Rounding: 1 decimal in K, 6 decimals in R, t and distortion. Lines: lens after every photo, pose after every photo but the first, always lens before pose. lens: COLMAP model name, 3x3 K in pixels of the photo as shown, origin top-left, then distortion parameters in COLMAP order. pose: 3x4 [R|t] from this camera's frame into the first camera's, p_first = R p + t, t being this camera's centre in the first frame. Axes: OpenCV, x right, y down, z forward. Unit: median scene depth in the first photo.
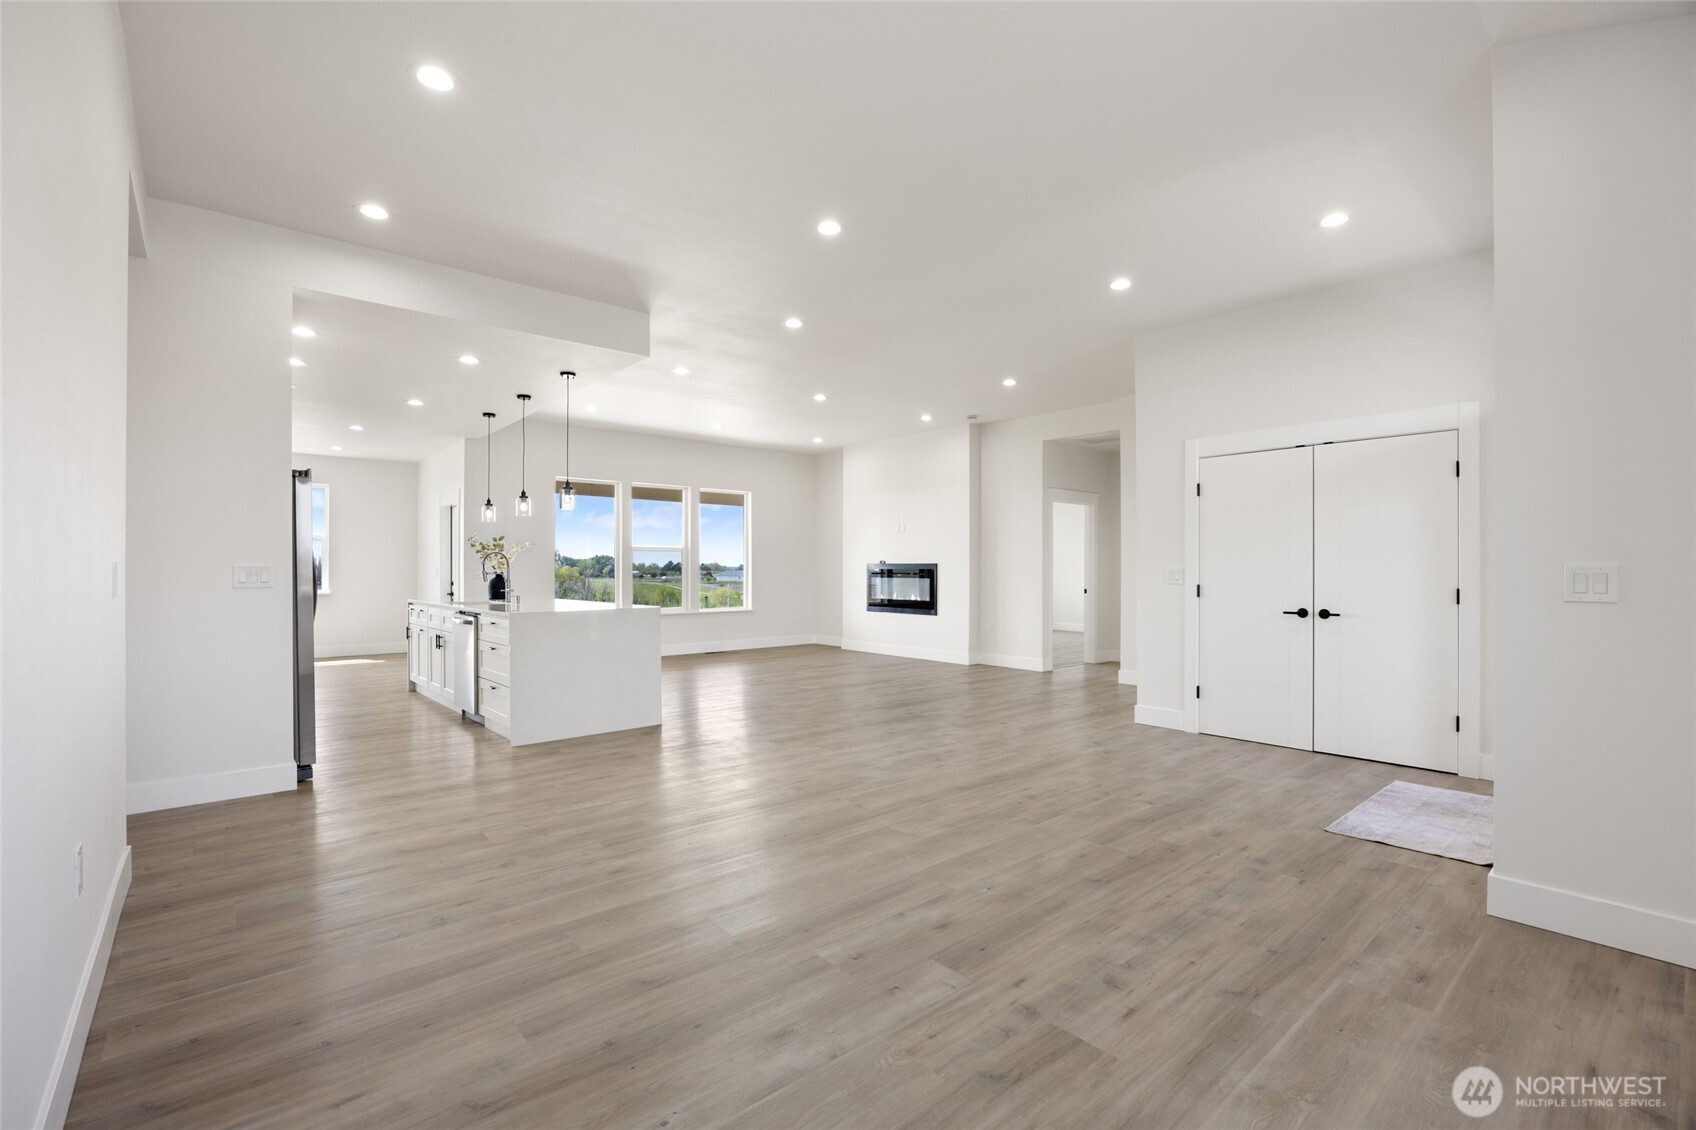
lens RADIAL K [[752.1, 0, 859.8], [0, 752.1, 571.9], [0, 0, 1]] dist [-0.010903, -0.000604]
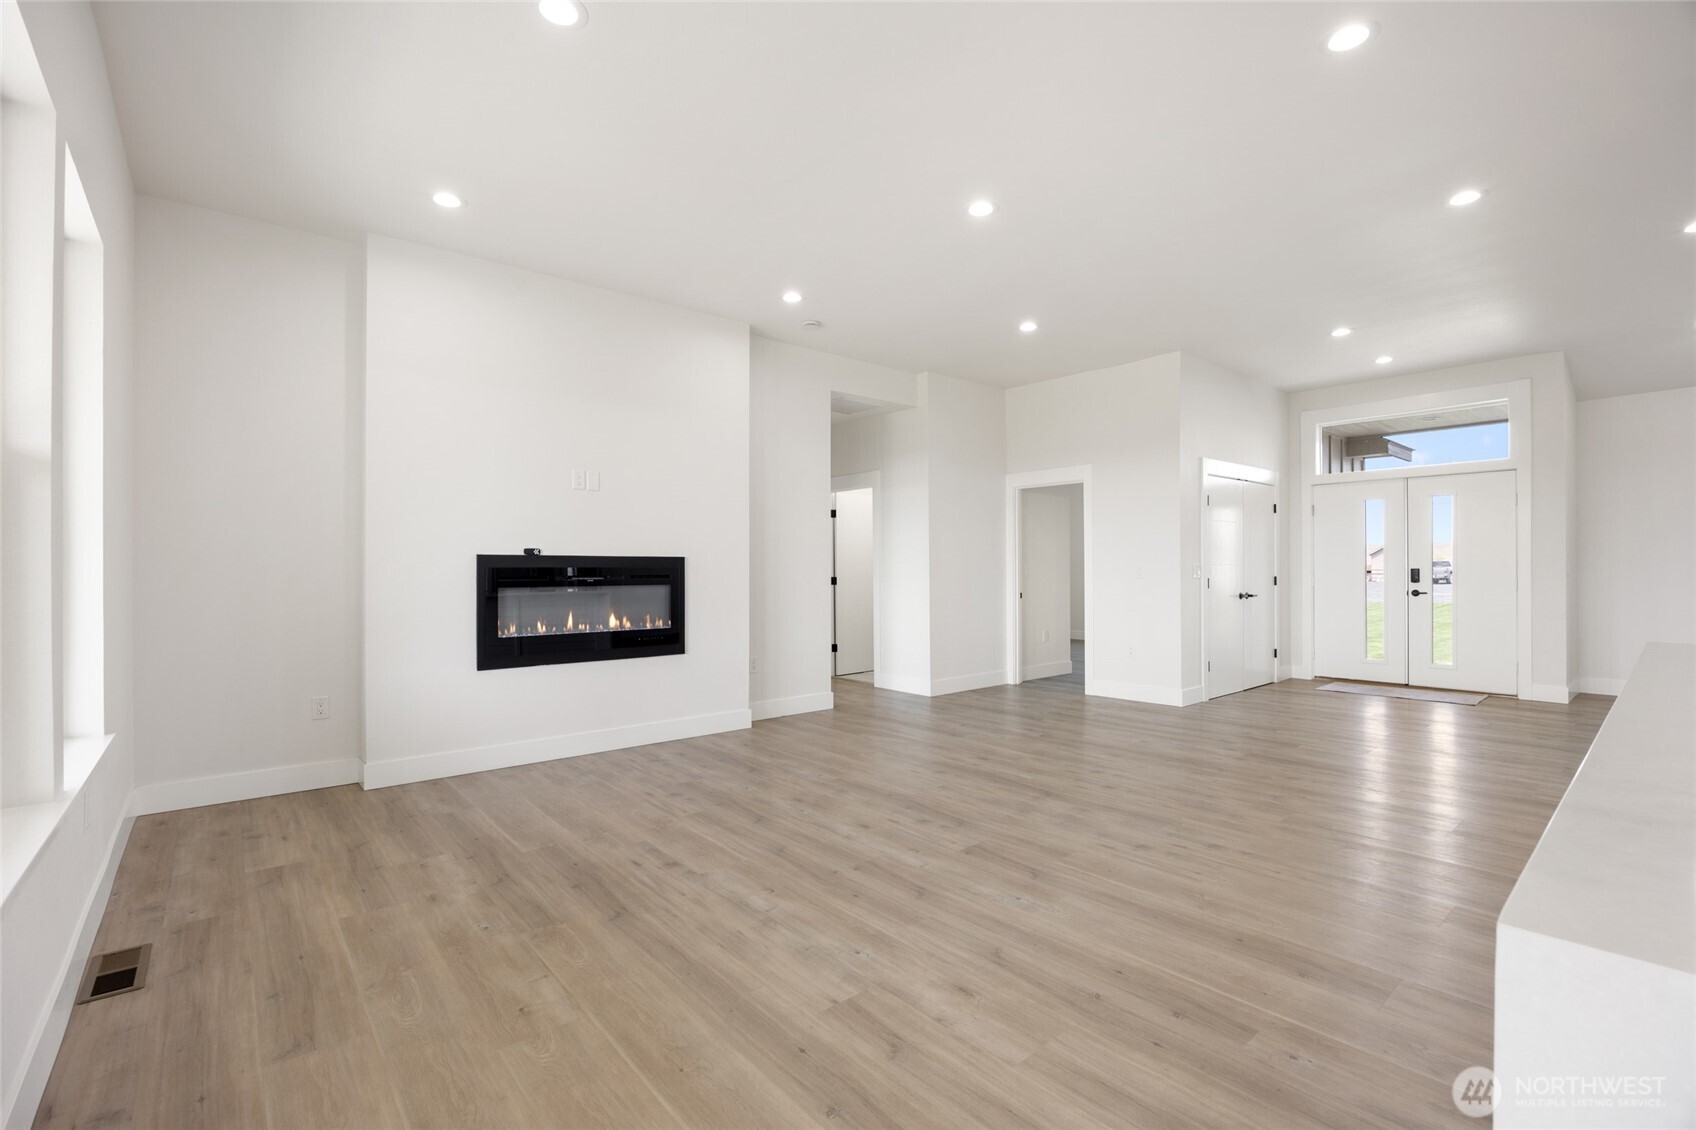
lens RADIAL K [[752.1, 0, 853.9], [0, 752.1, 571.1], [0, 0, 1]] dist [-0.010903, -0.000604]
pose [[0.023980, -0.002579, 0.999709, -1.045501], [0.009551, 0.999952, 0.002351, -0.004386], [-0.999667, 0.009492, 0.024003, 2.060056]]
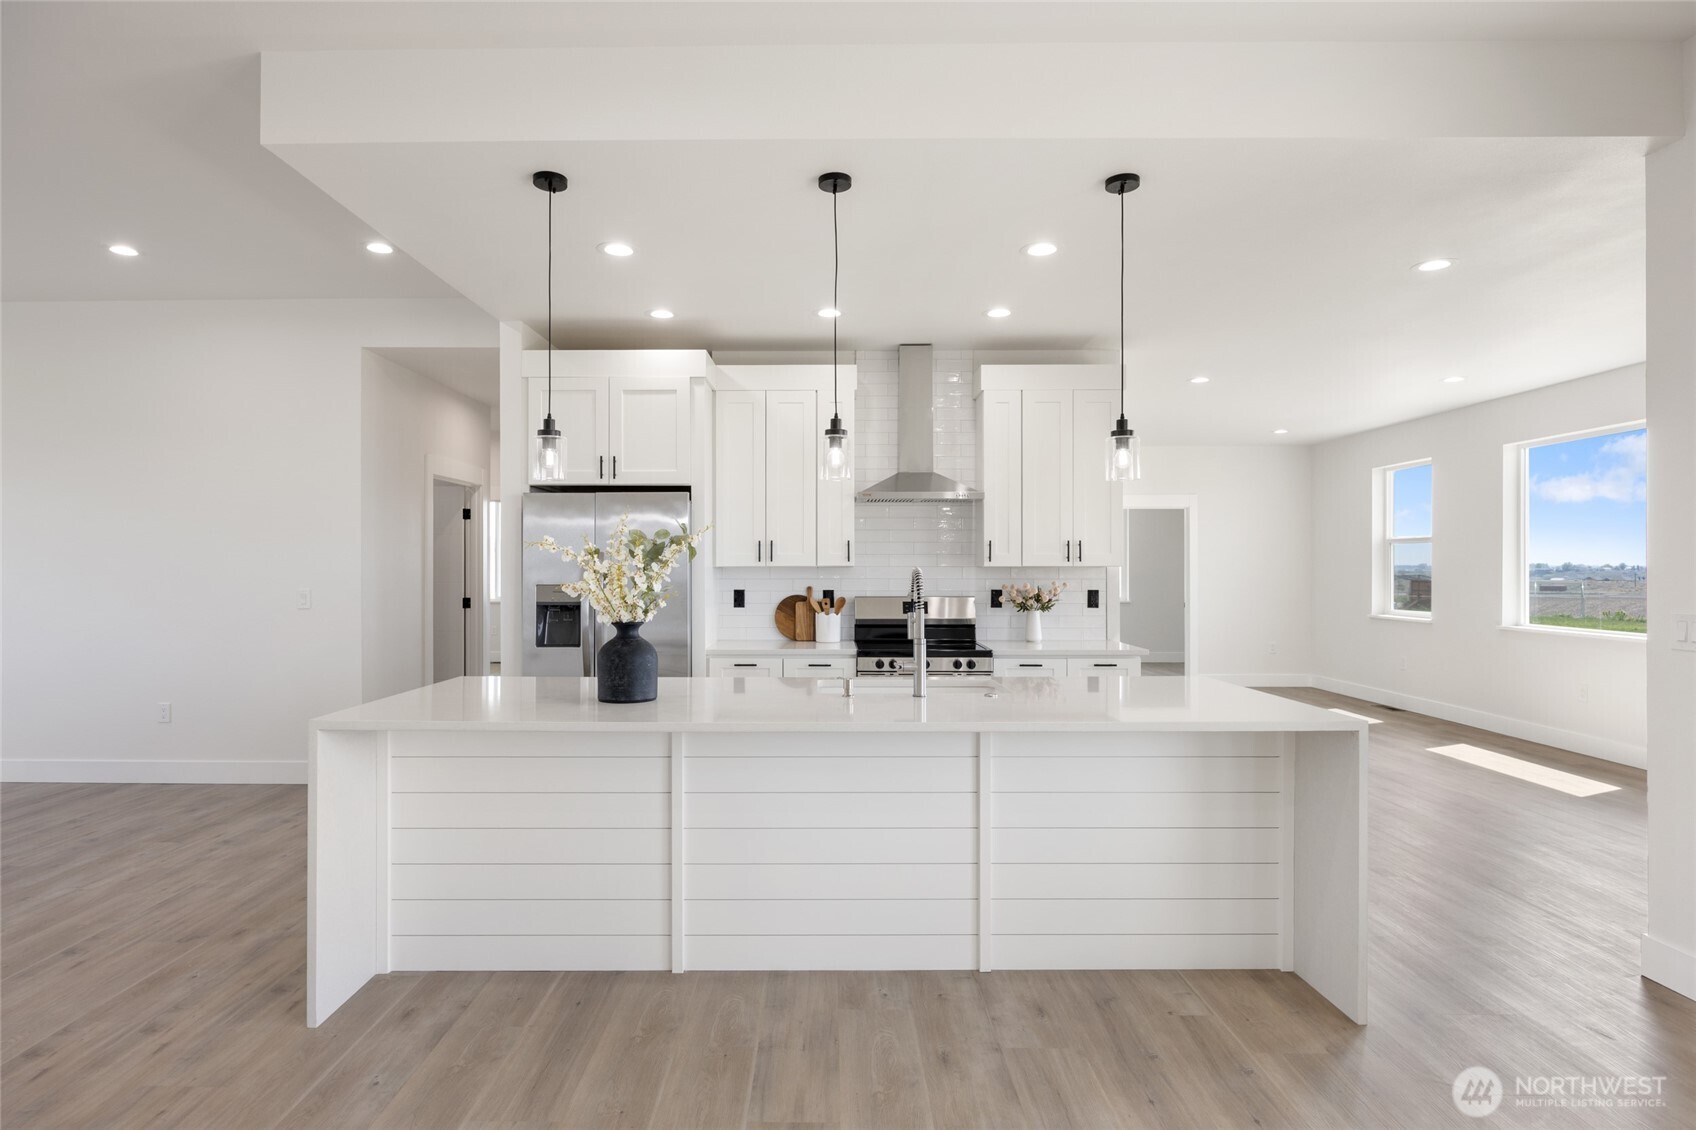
lens RADIAL K [[884.2, 0, 817.6], [0, 884.2, 563.5], [0, 0, 1]] dist [-0.006482, 0.001011]
pose [[-0.672542, -0.004779, -0.740044, -0.148562], [-0.001828, 0.999987, -0.004796, -0.042725], [0.740057, -0.001873, -0.672542, 2.089464]]
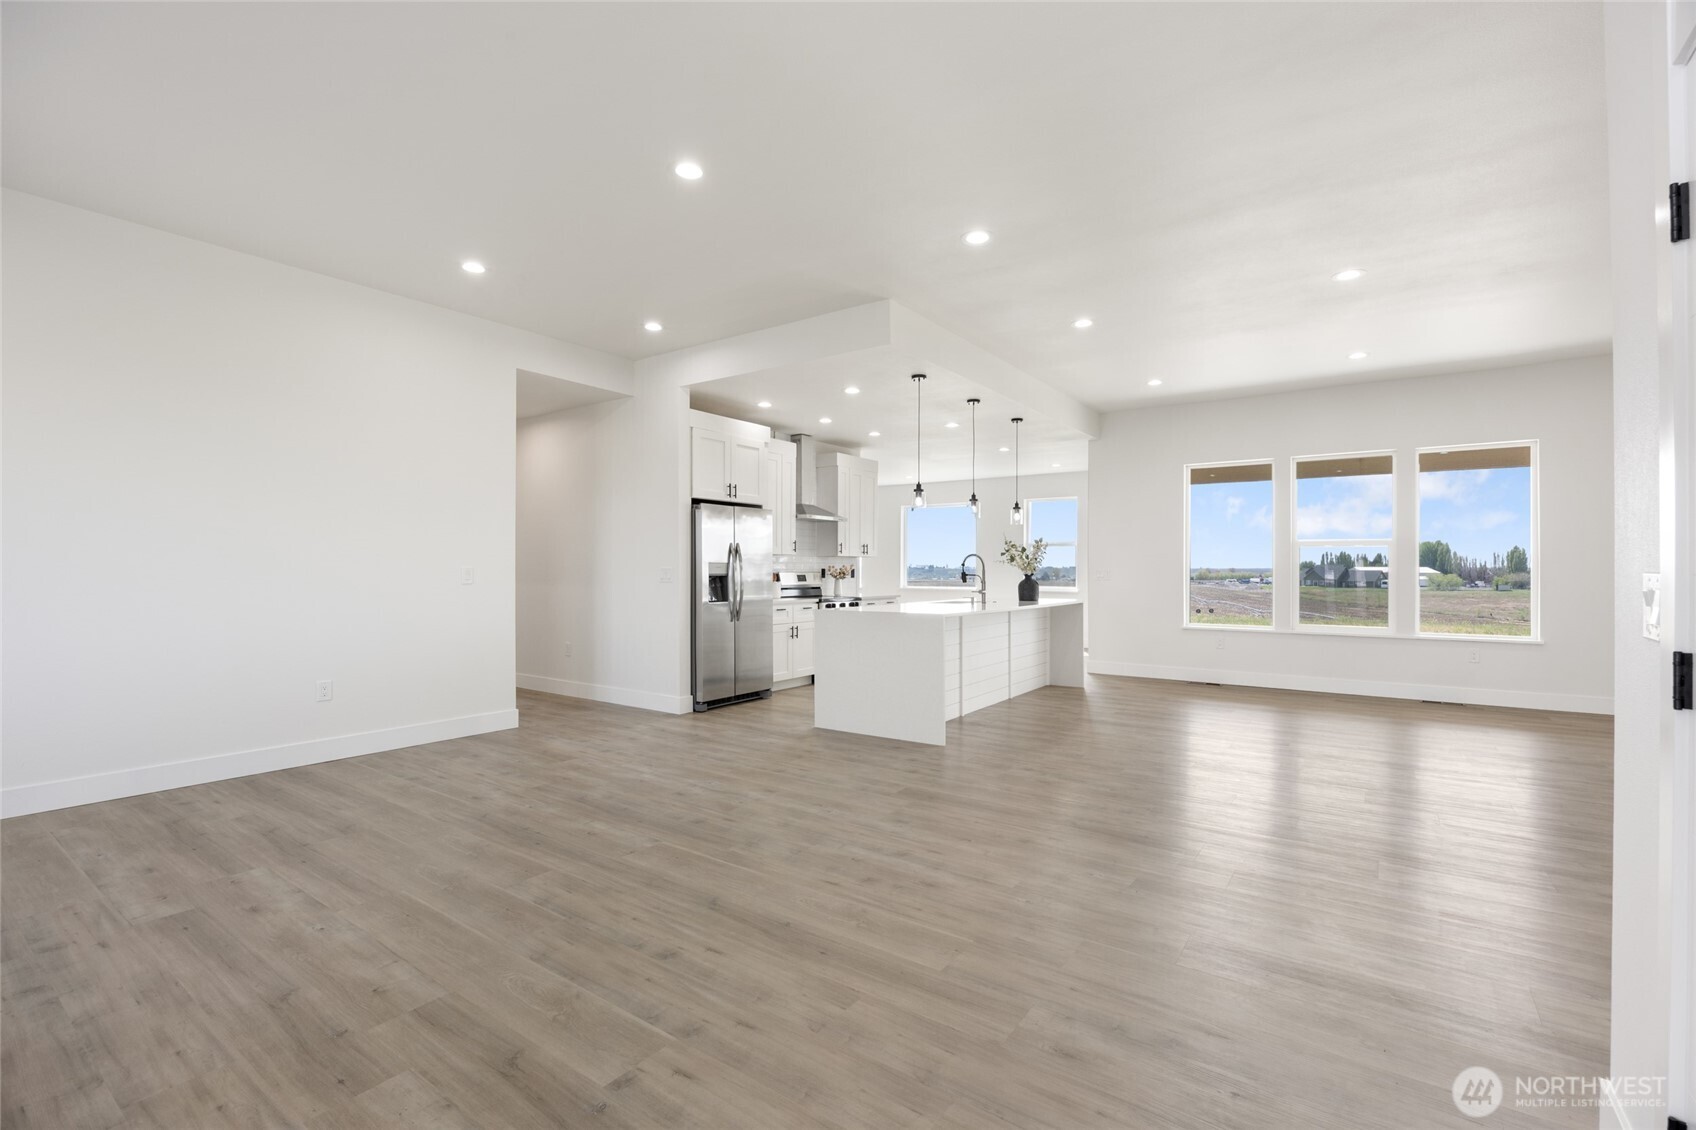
lens RADIAL K [[752.1, 0, 846.8], [0, 752.1, 571.2], [0, 0, 1]] dist [-0.010903, -0.000604]
pose [[0.226310, 0.003839, -0.974048, 0.807239], [-0.006424, 0.999976, 0.002449, -0.007886], [0.974034, 0.005704, 0.226329, 0.962120]]
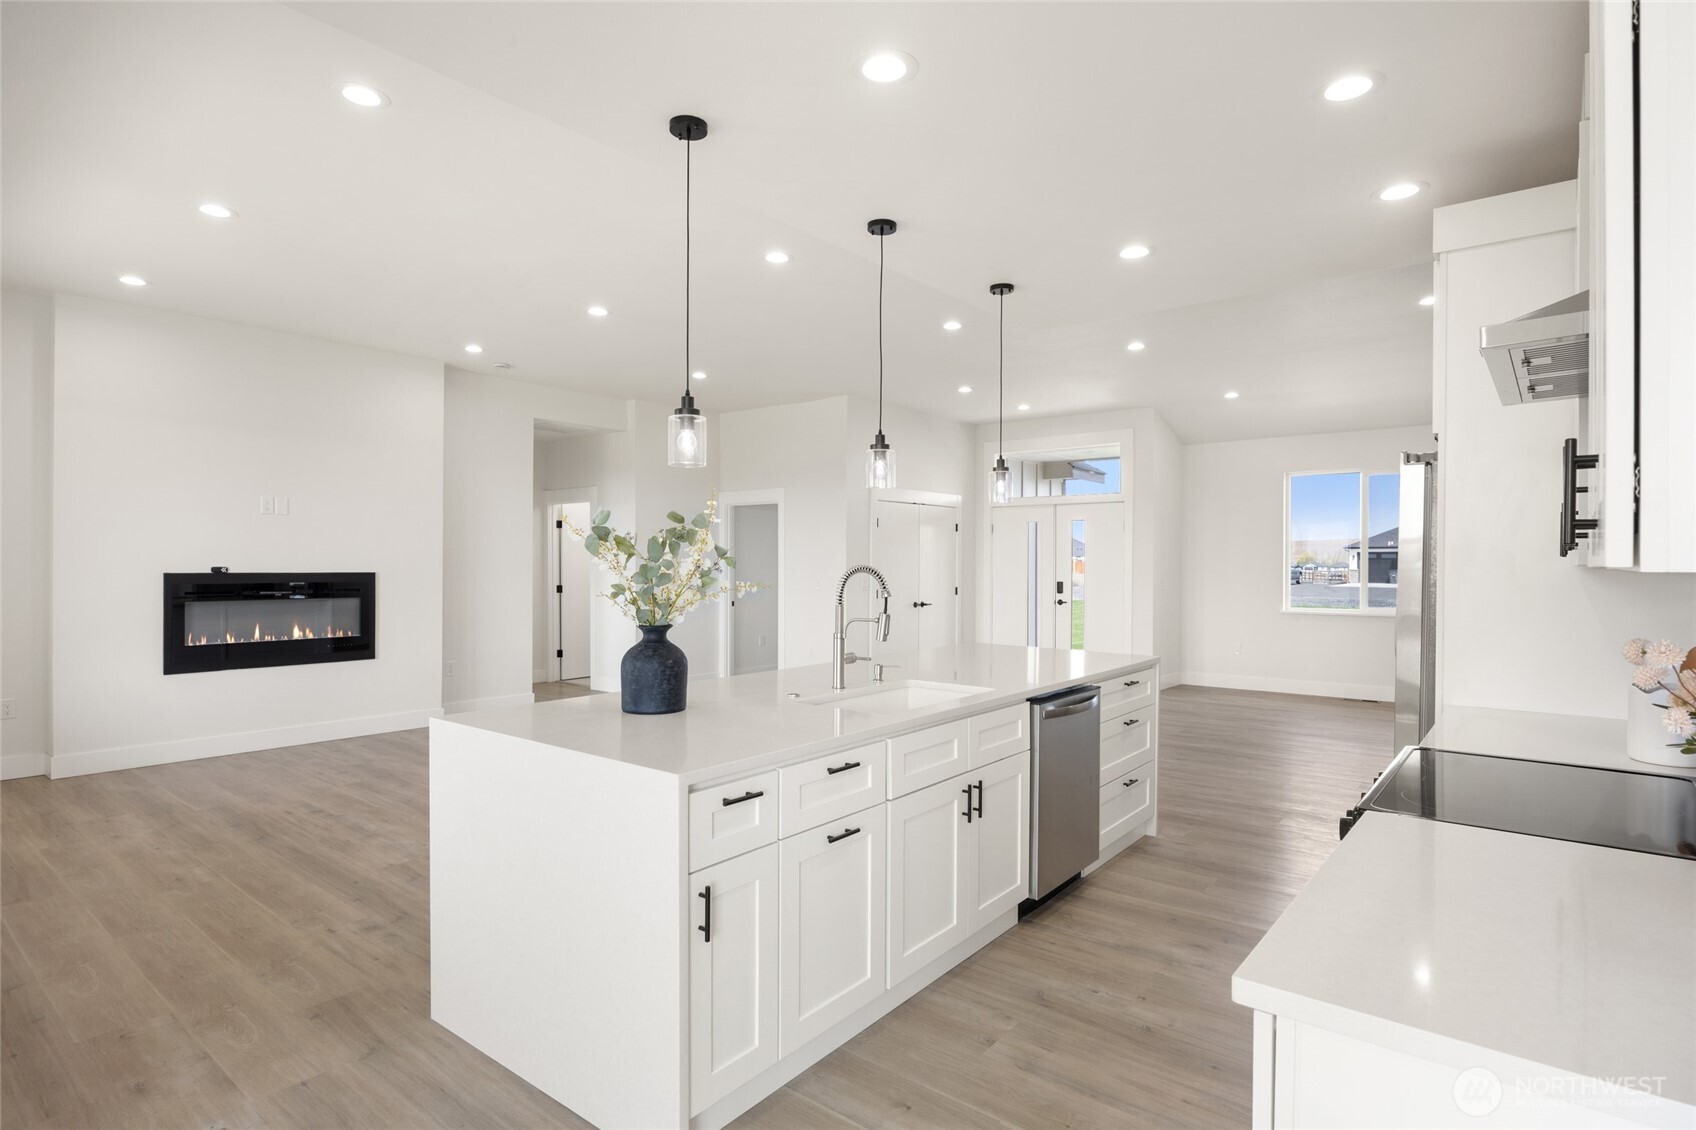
lens RADIAL K [[884.2, 0, 857.2], [0, 884.2, 571.2], [0, 0, 1]] dist [-0.006482, 0.001011]
pose [[-0.154827, -0.010094, 0.987890, -1.589739], [0.001165, 0.999945, 0.010399, -0.048325], [-0.987941, 0.002761, -0.154806, 1.724327]]
